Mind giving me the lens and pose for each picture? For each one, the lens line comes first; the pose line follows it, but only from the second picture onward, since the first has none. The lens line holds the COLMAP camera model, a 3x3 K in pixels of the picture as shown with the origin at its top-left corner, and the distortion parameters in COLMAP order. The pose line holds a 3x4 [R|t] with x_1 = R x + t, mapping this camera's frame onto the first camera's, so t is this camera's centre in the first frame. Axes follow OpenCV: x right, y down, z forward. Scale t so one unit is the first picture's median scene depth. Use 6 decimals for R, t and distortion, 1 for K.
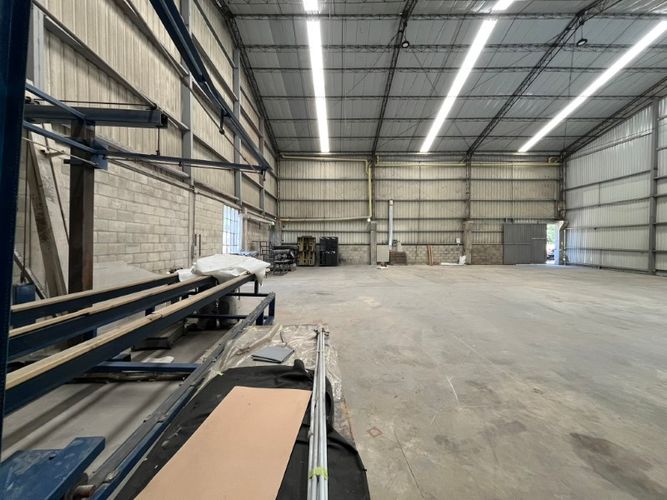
lens RADIAL K [[267.5, 0, 334.4], [0, 267.5, 249.8], [0, 0, 1]] dist [-0.010767, 0.001302]
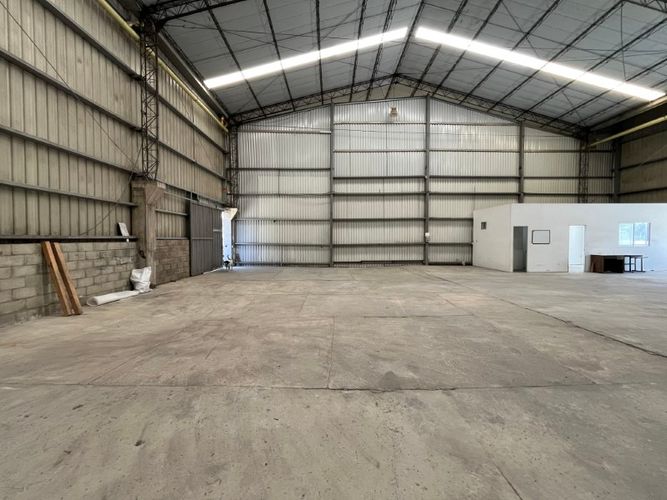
lens RADIAL K [[267.5, 0, 332.6], [0, 267.5, 247.7], [0, 0, 1]] dist [-0.010767, 0.001302]
pose [[-0.018587, -0.030651, 0.999357, 0.088290], [0.026310, 0.999169, 0.031134, -0.013125], [-0.999481, 0.026871, -0.017765, 0.767051]]
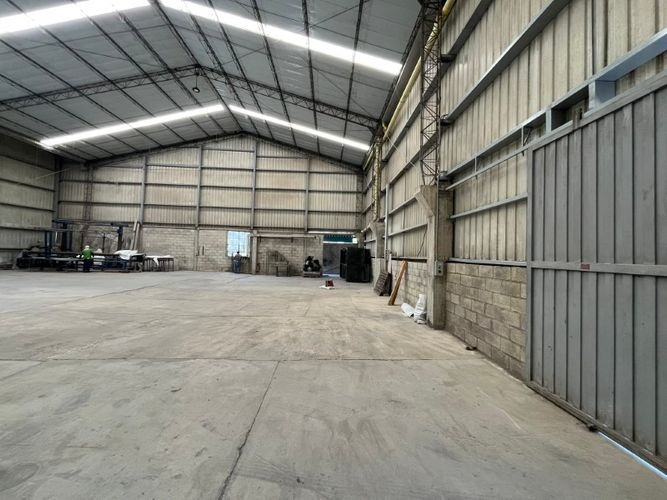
lens RADIAL K [[267.5, 0, 334.6], [0, 267.5, 249.0], [0, 0, 1]] dist [-0.010767, 0.001302]
pose [[0.033961, -0.019351, -0.999236, 0.855494], [-0.058481, 0.998061, -0.021316, -0.021649], [0.997711, 0.059160, 0.032764, 0.926708]]
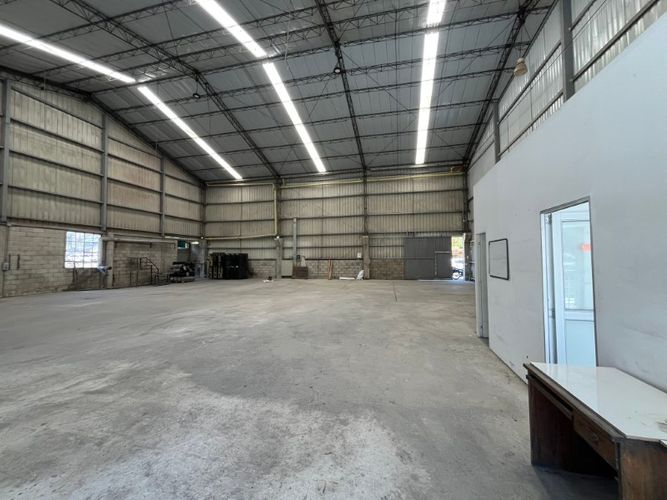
lens RADIAL K [[267.5, 0, 335.6], [0, 267.5, 247.9], [0, 0, 1]] dist [-0.010767, 0.001302]
pose [[0.976332, -0.015179, -0.215742, 0.640988], [0.002061, 0.998142, -0.060899, -0.000917], [0.216266, 0.059013, 0.974549, -0.006747]]
